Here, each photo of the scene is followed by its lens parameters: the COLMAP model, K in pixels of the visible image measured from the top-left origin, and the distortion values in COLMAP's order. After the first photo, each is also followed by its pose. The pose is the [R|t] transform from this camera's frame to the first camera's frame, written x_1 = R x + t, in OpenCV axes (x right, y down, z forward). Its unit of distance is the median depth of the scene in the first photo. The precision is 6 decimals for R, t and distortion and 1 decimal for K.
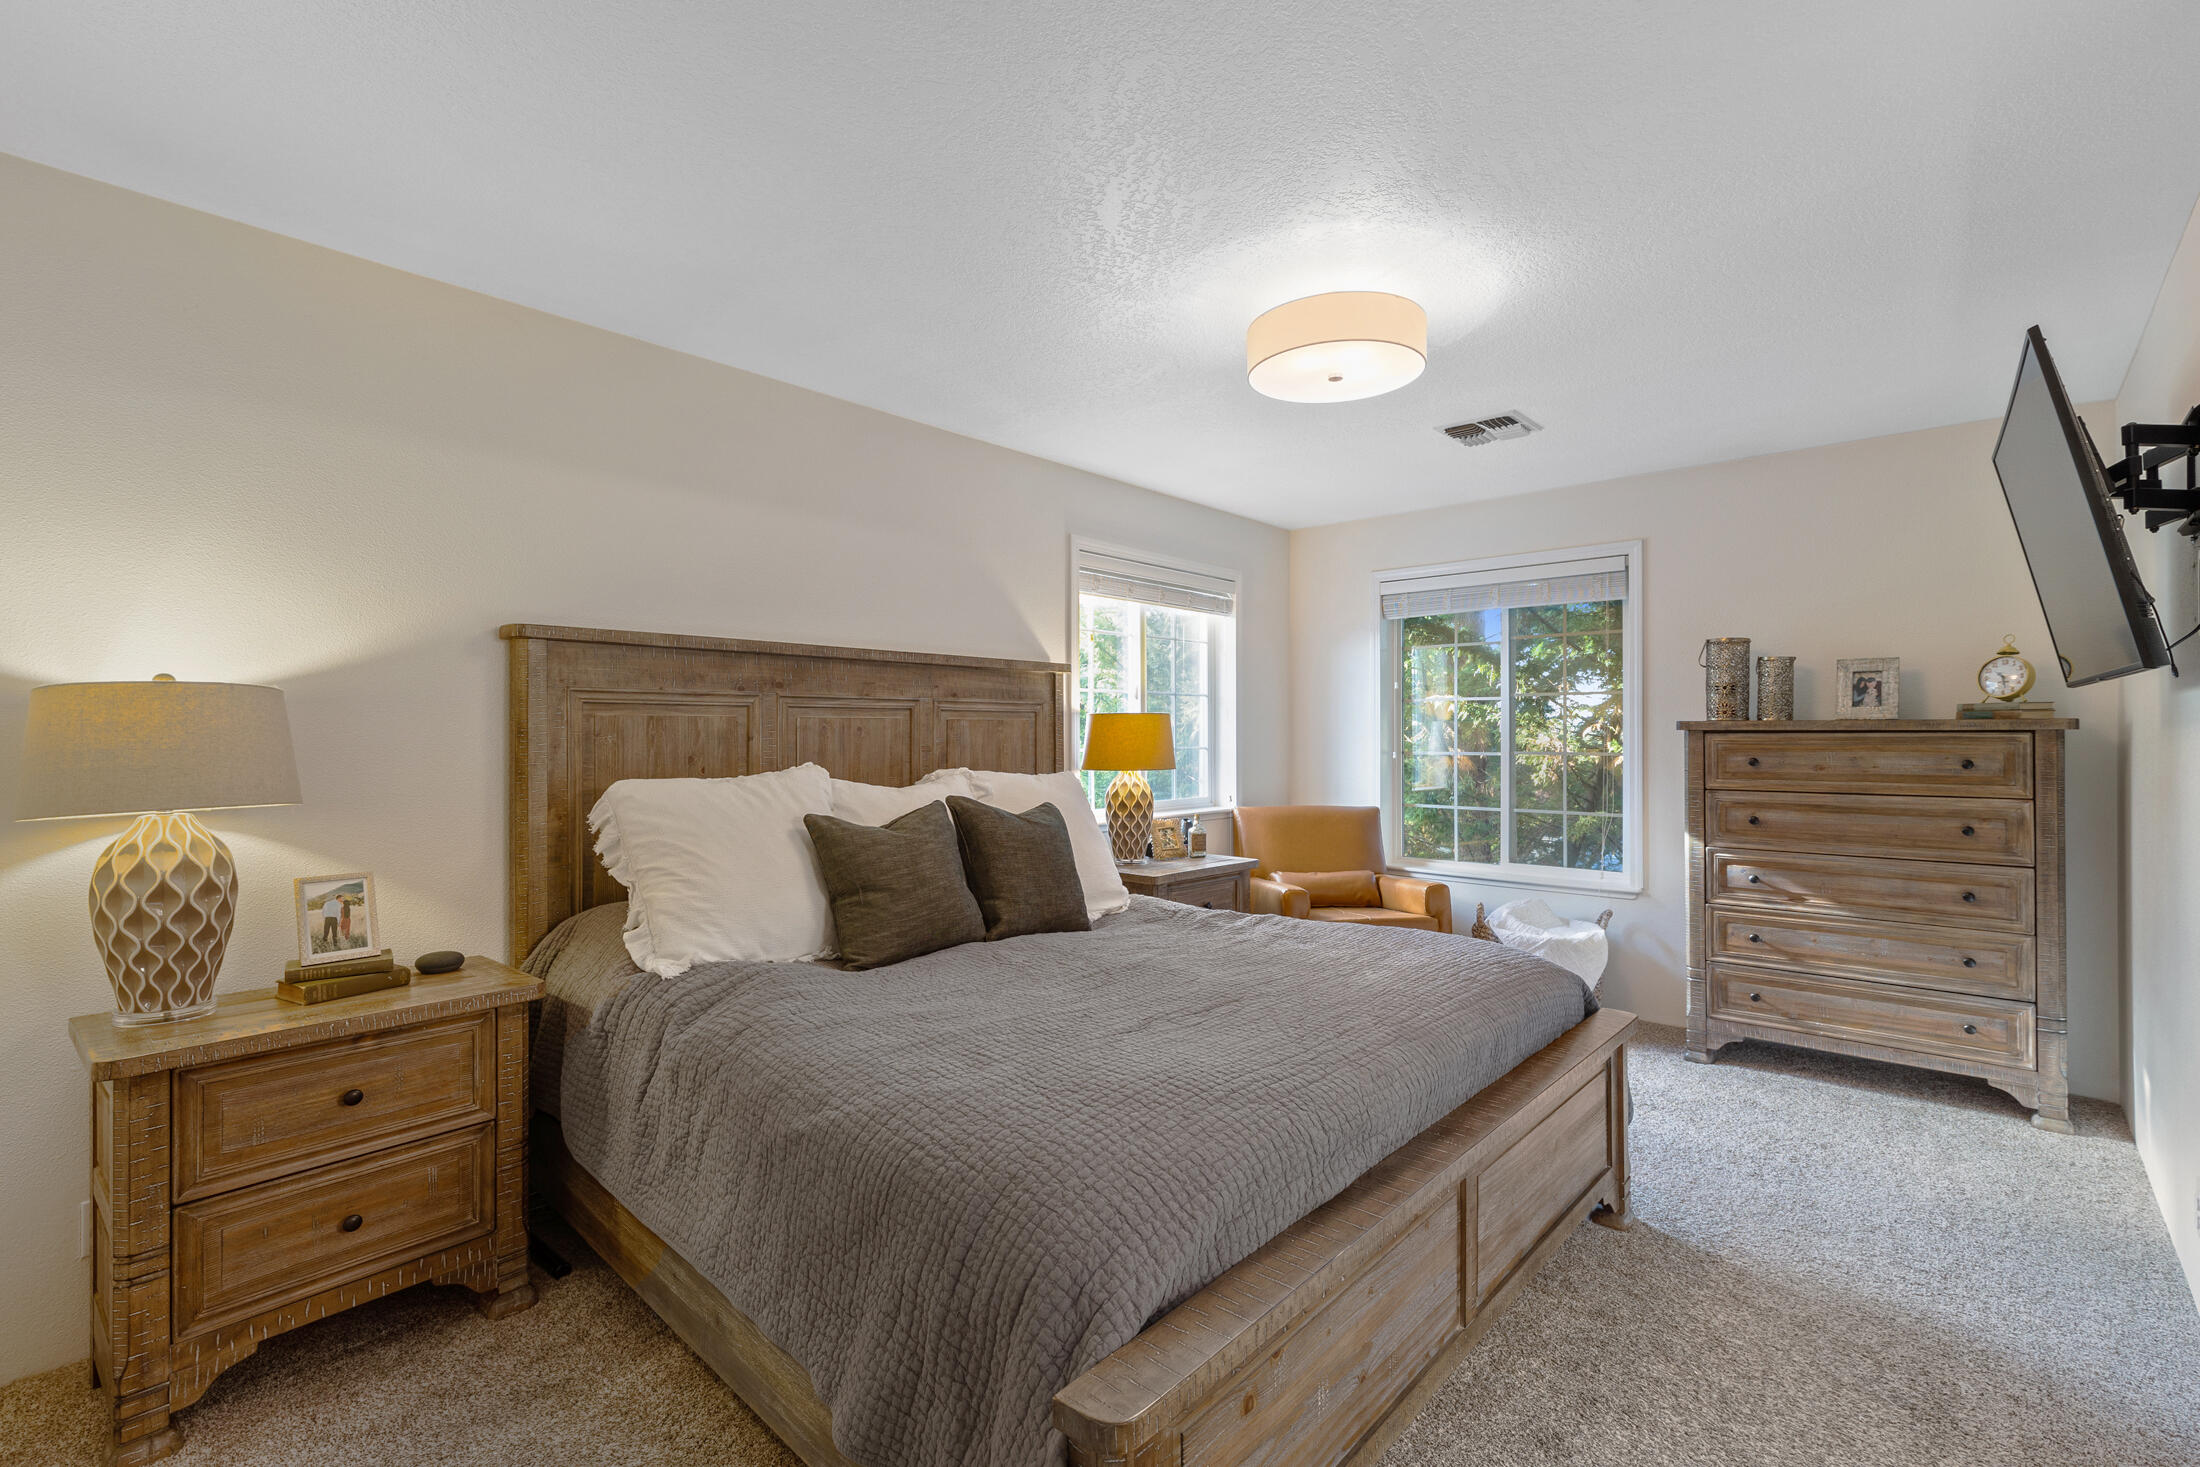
lens RADIAL K [[957.2, 0, 1096.9], [0, 957.2, 732.3], [0, 0, 1]] dist [-0.000387, -0.000025]
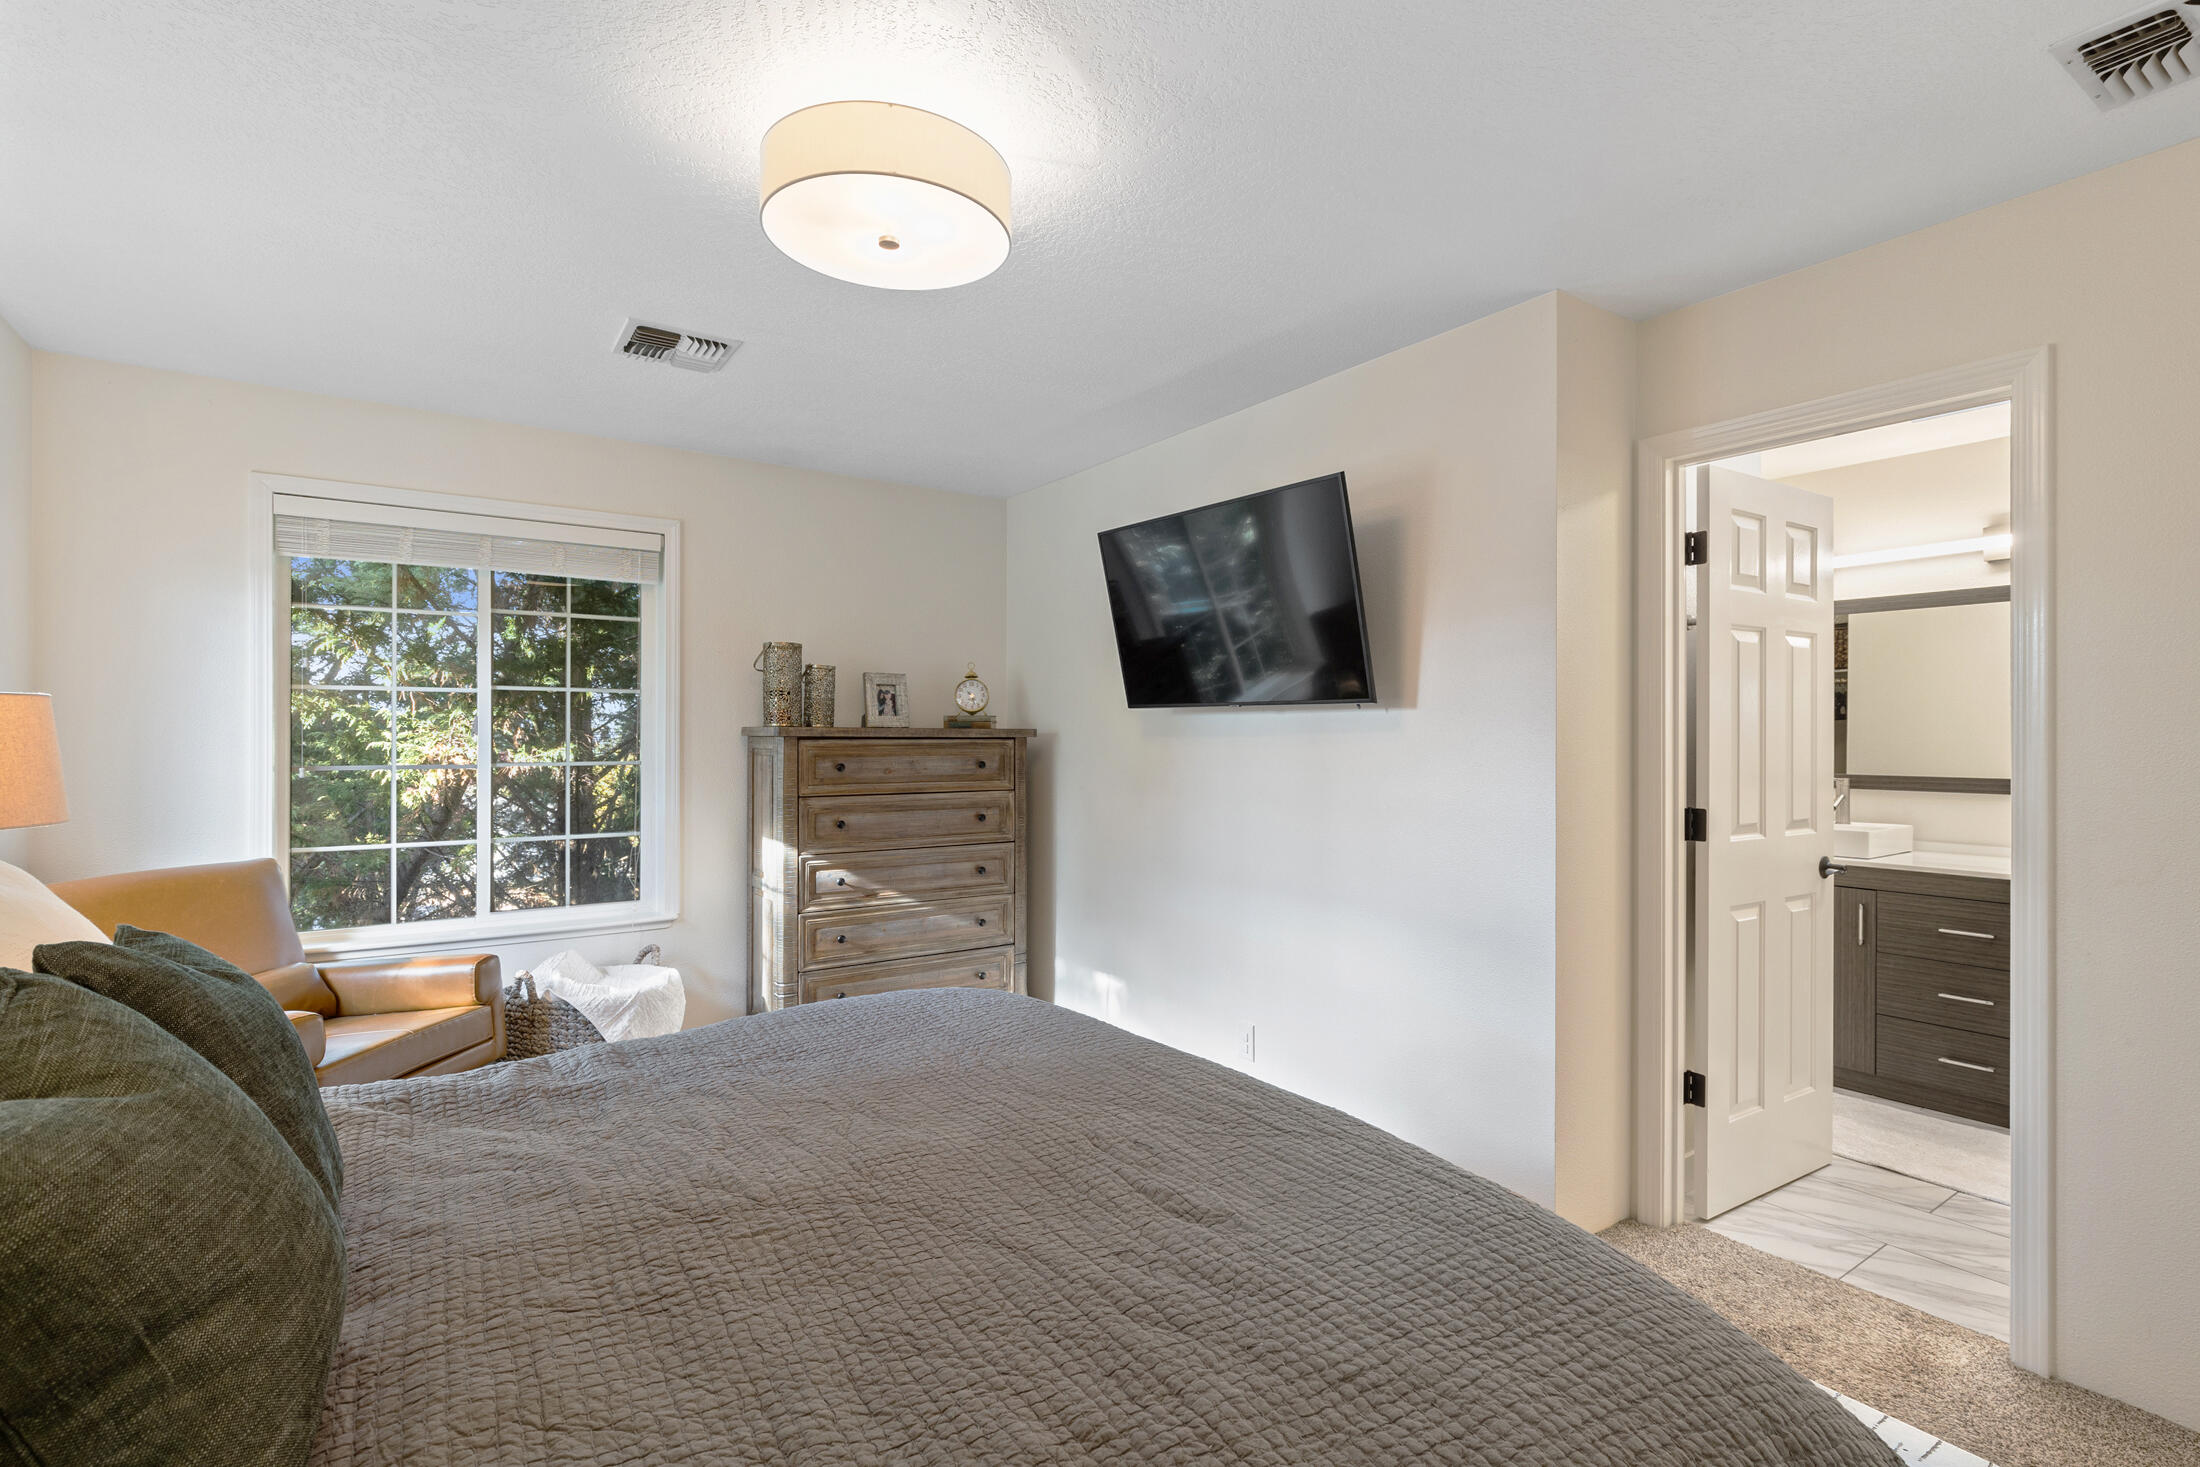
lens RADIAL K [[1028.5, 0, 1098.3], [0, 1028.5, 737.2], [0, 0, 1]] dist [0.009565, -0.002880]
pose [[0.233350, 0.003217, 0.972387, -0.324902], [-0.004277, 0.999988, -0.002282, 0.000007], [-0.972383, -0.003627, 0.233361, 0.479910]]
